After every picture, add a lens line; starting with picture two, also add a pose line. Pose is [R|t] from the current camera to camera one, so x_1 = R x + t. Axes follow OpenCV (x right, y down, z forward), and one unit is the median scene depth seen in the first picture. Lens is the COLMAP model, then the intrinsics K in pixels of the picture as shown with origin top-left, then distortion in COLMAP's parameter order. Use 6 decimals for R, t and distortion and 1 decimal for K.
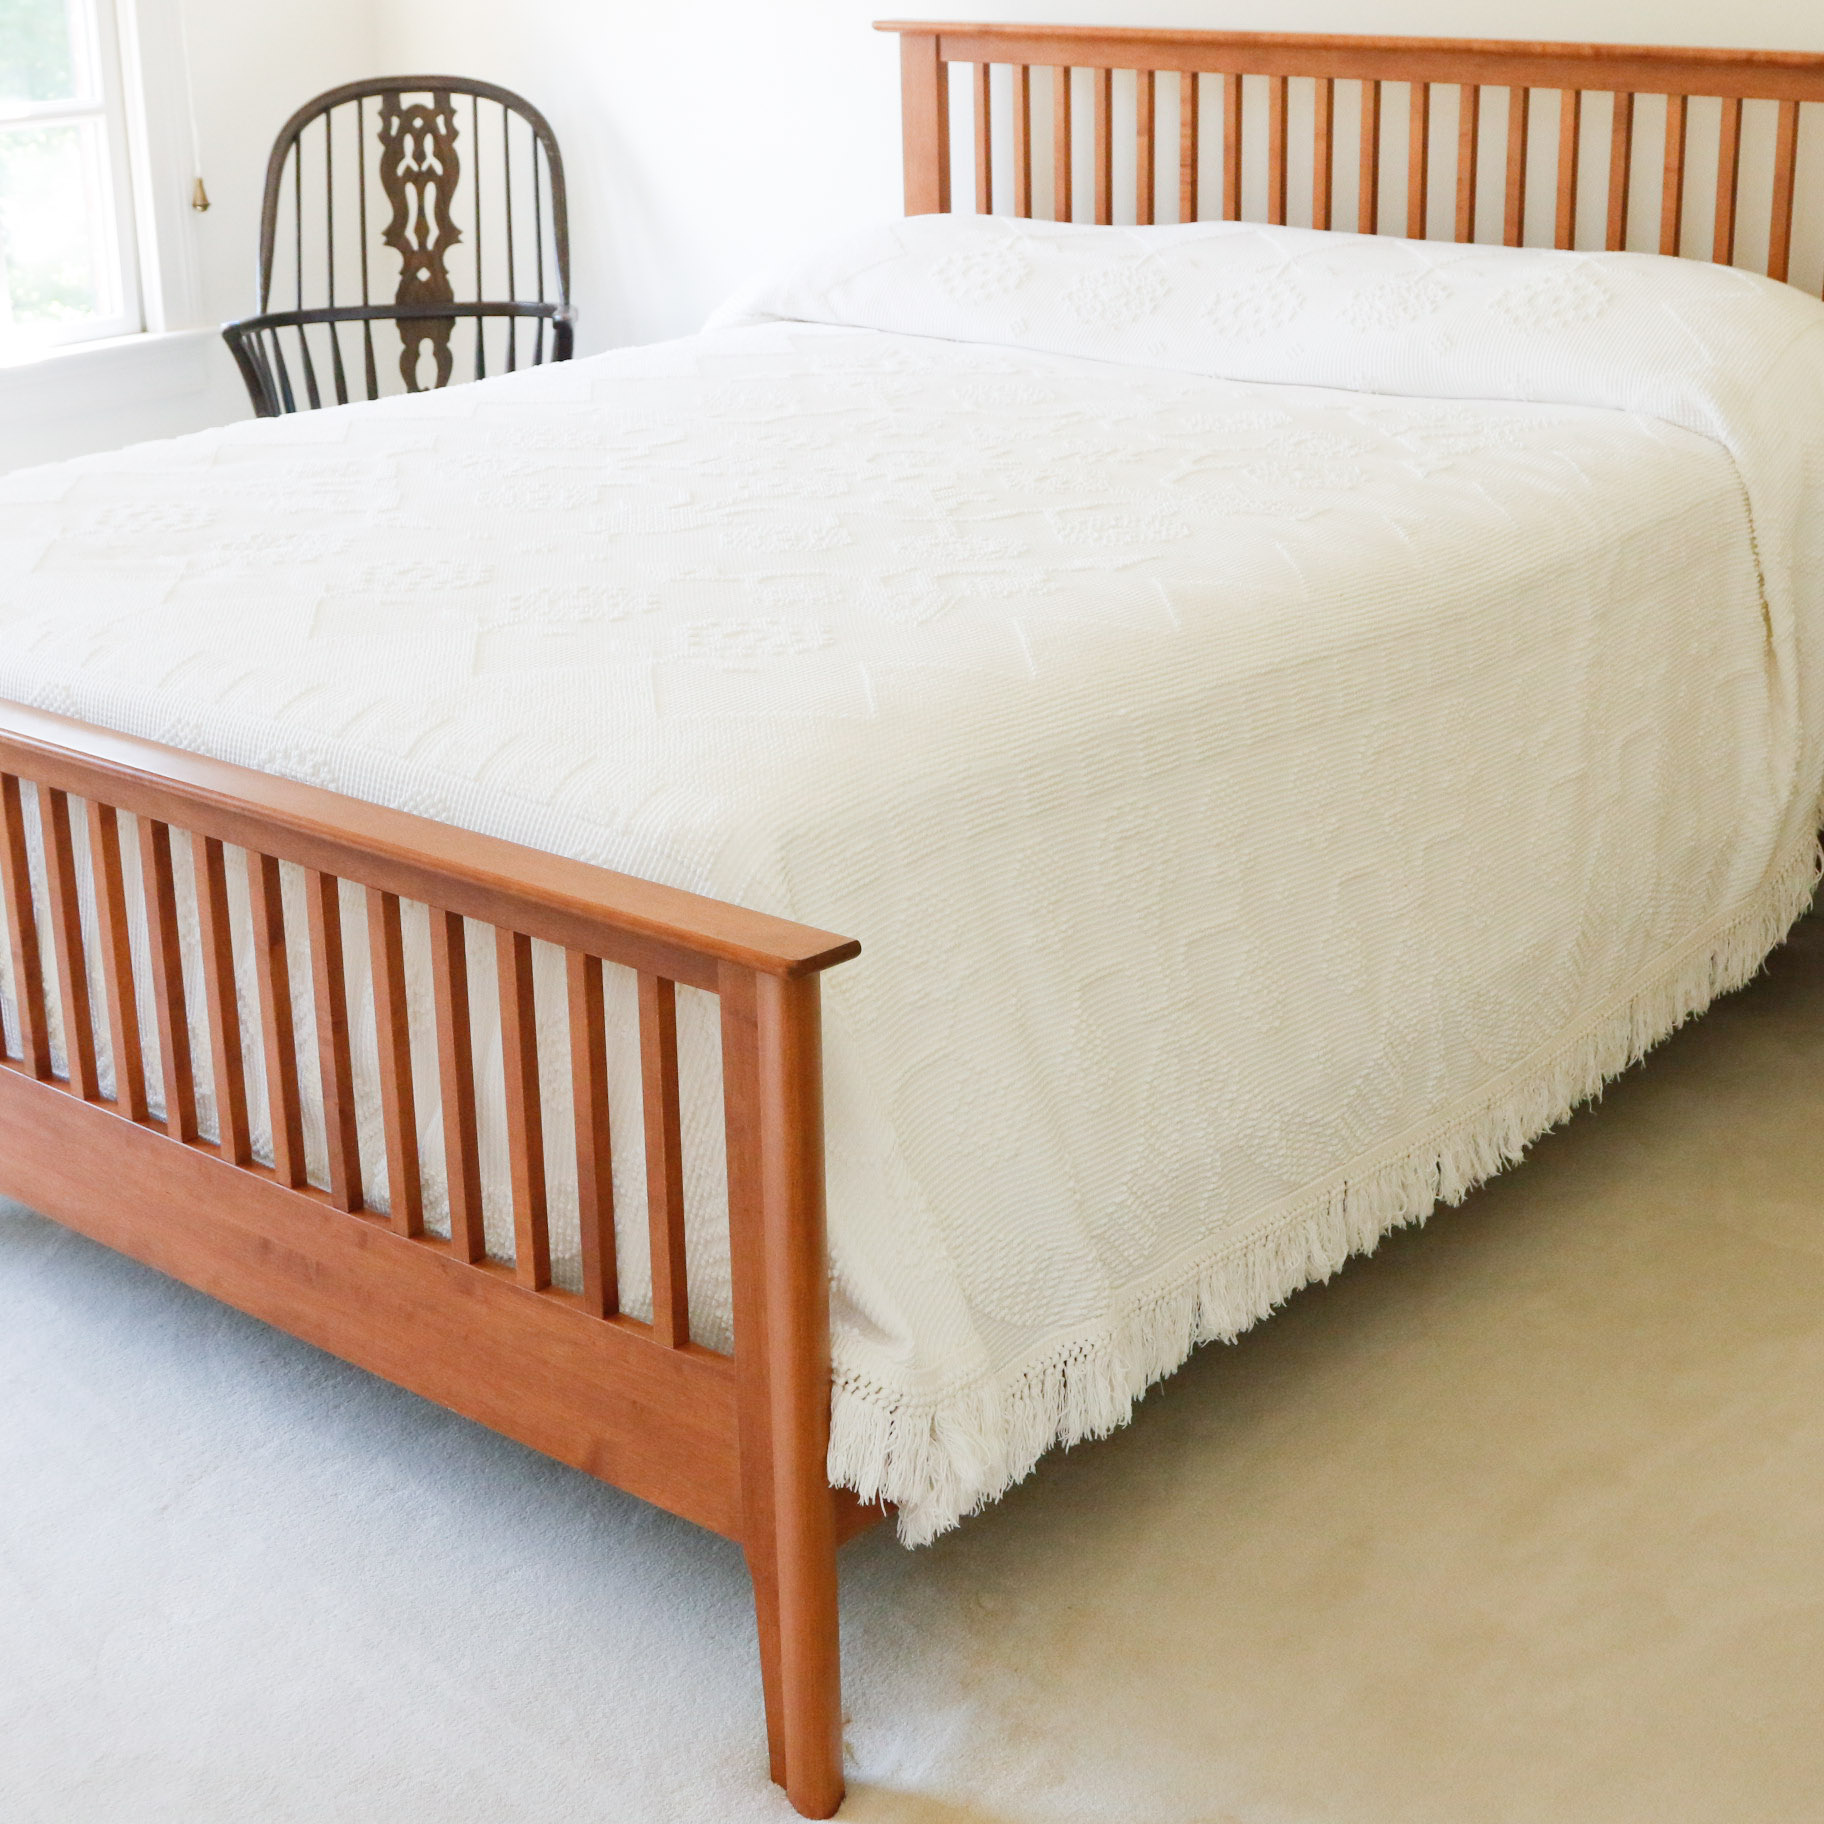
lens RADIAL K [[3097.2, 0, 913.9], [0, 3097.2, 906.7], [0, 0, 1]] dist [-0.128803, 0.000000]
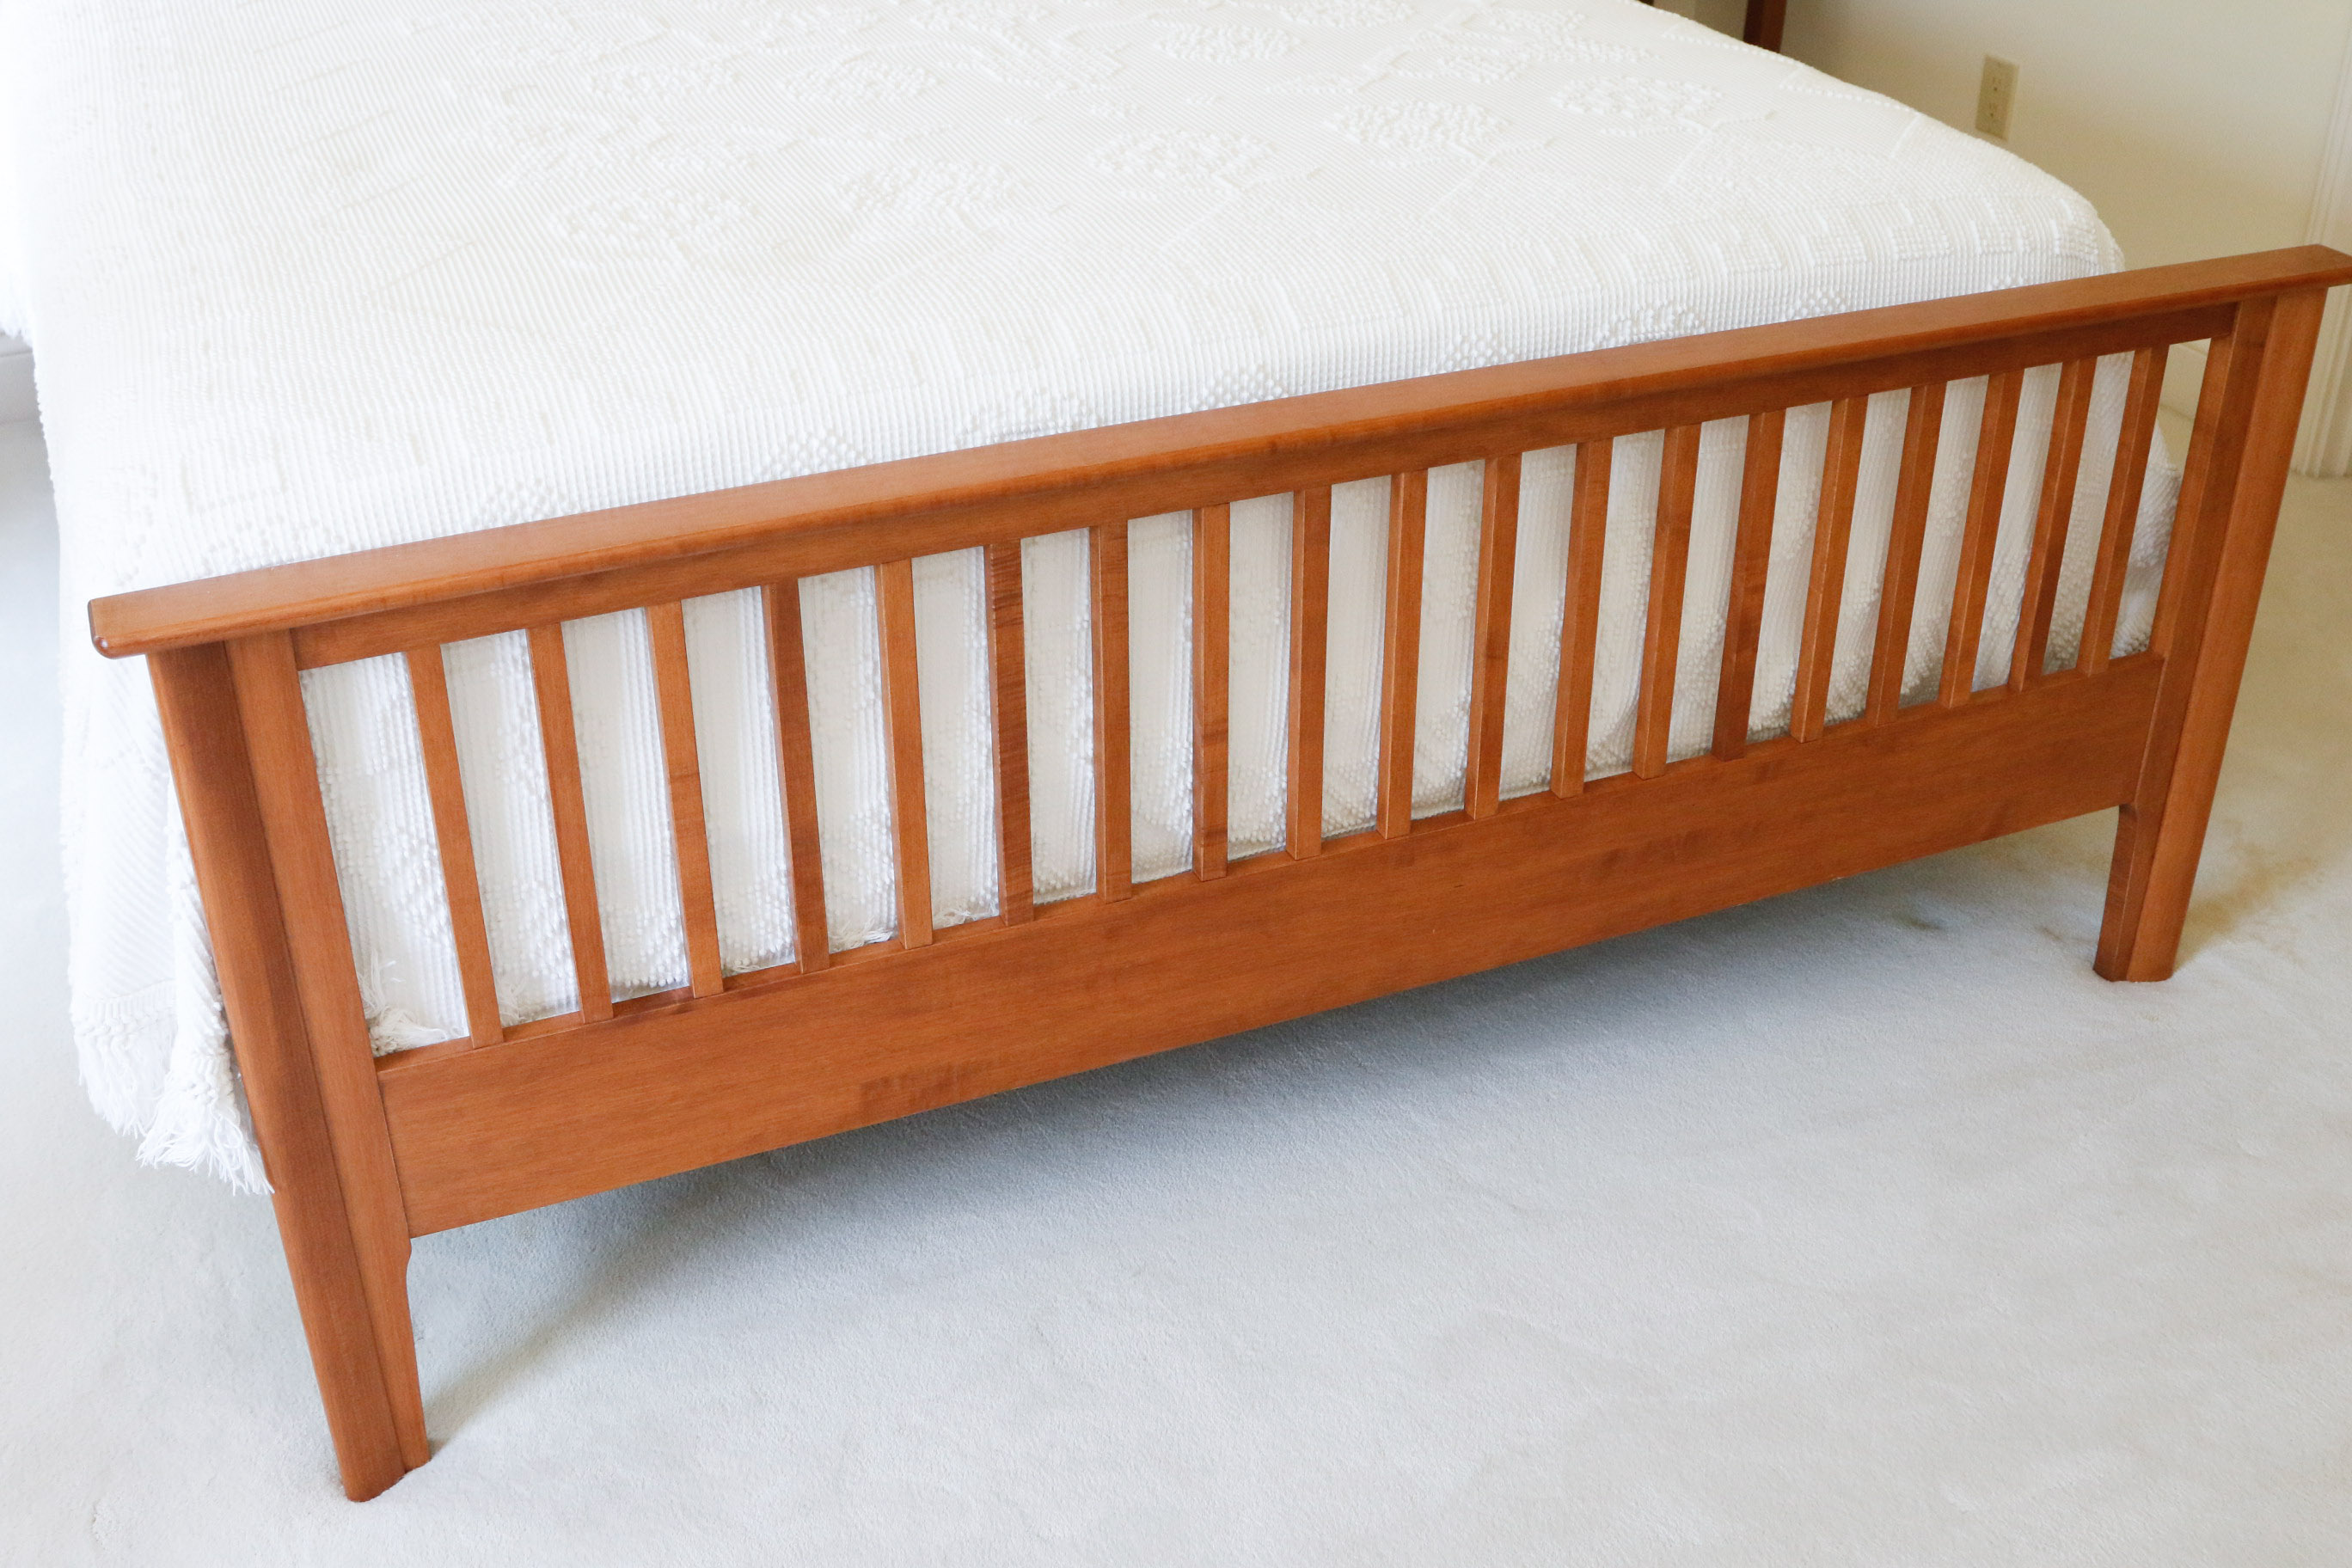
lens RADIAL K [[2639.3, 0, 1182.4], [0, 2639.3, 786.6], [0, 0, 1]] dist [-0.099808, 0.000000]
pose [[0.418321, -0.430160, 0.799981, -0.888760], [0.285411, 0.898387, 0.333829, -0.210256], [-0.862292, 0.088676, 0.498587, 0.714900]]
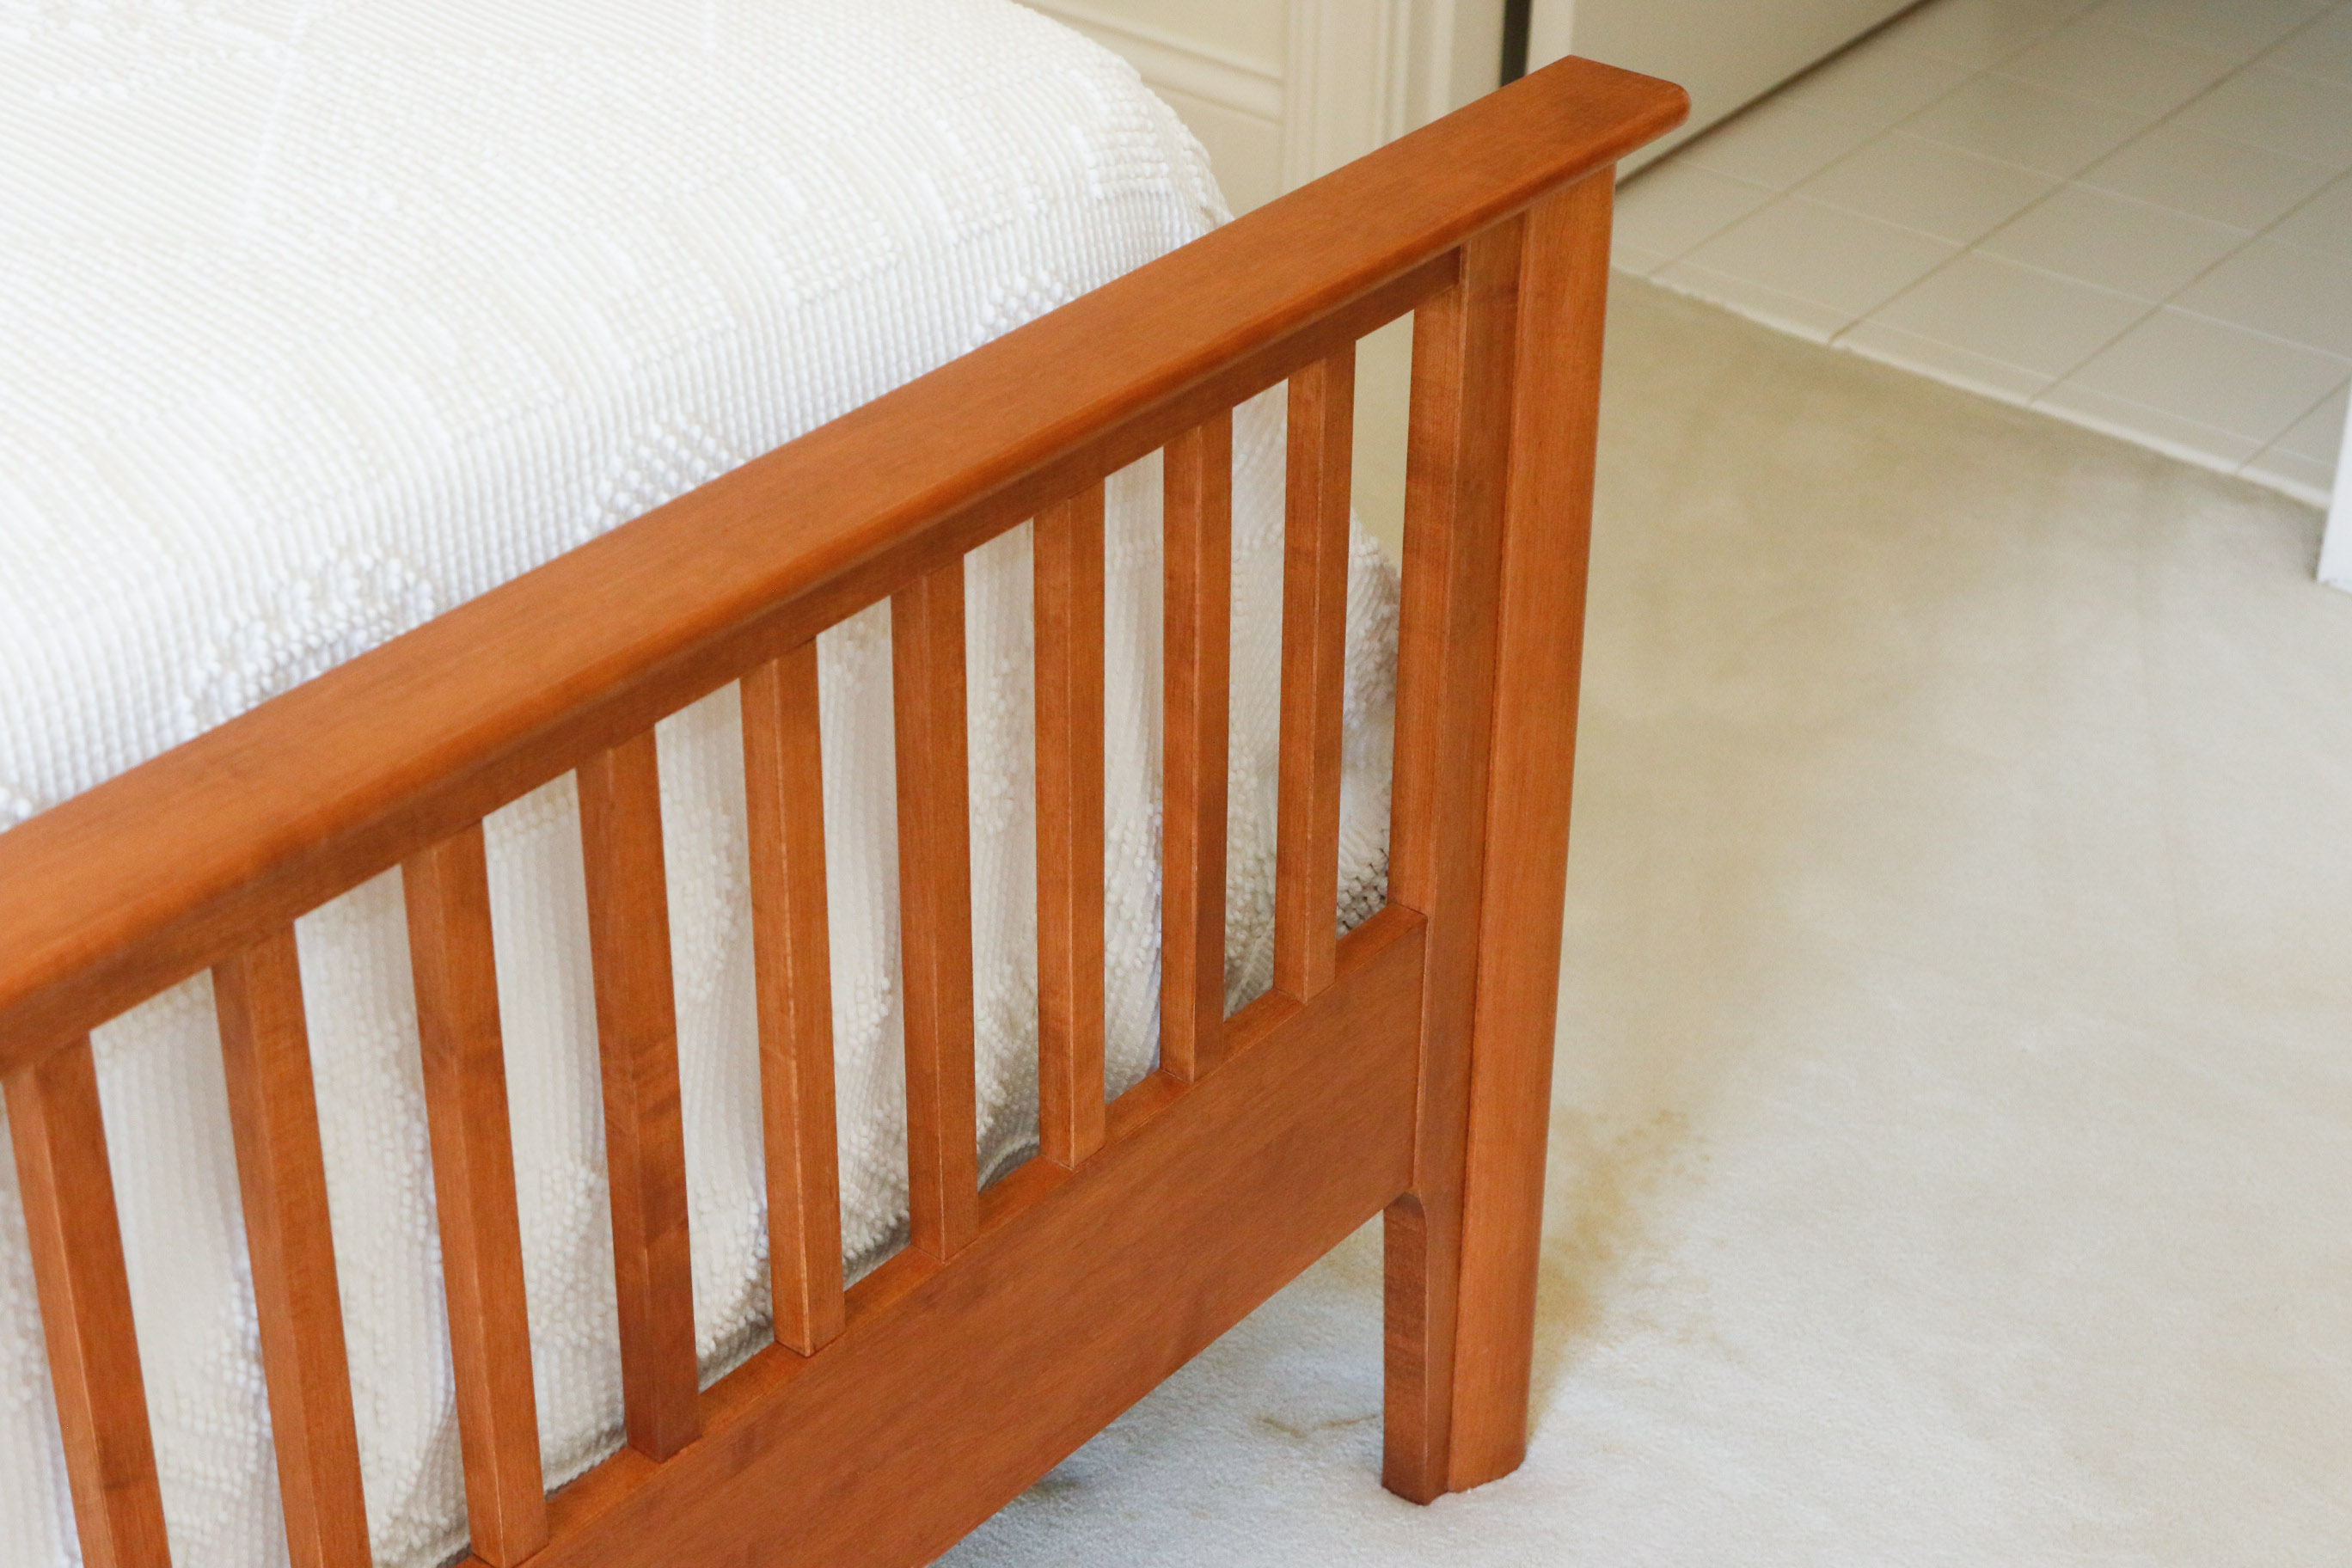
lens RADIAL K [[4253.0, 0, 1189.4], [0, 4253.0, 773.1], [0, 0, 1]] dist [0.056731, 0.000000]
pose [[-0.041212, -0.507751, 0.860518, -0.634758], [0.317382, 0.809991, 0.493137, -0.243402], [-0.947402, 0.293436, 0.127769, 0.800251]]
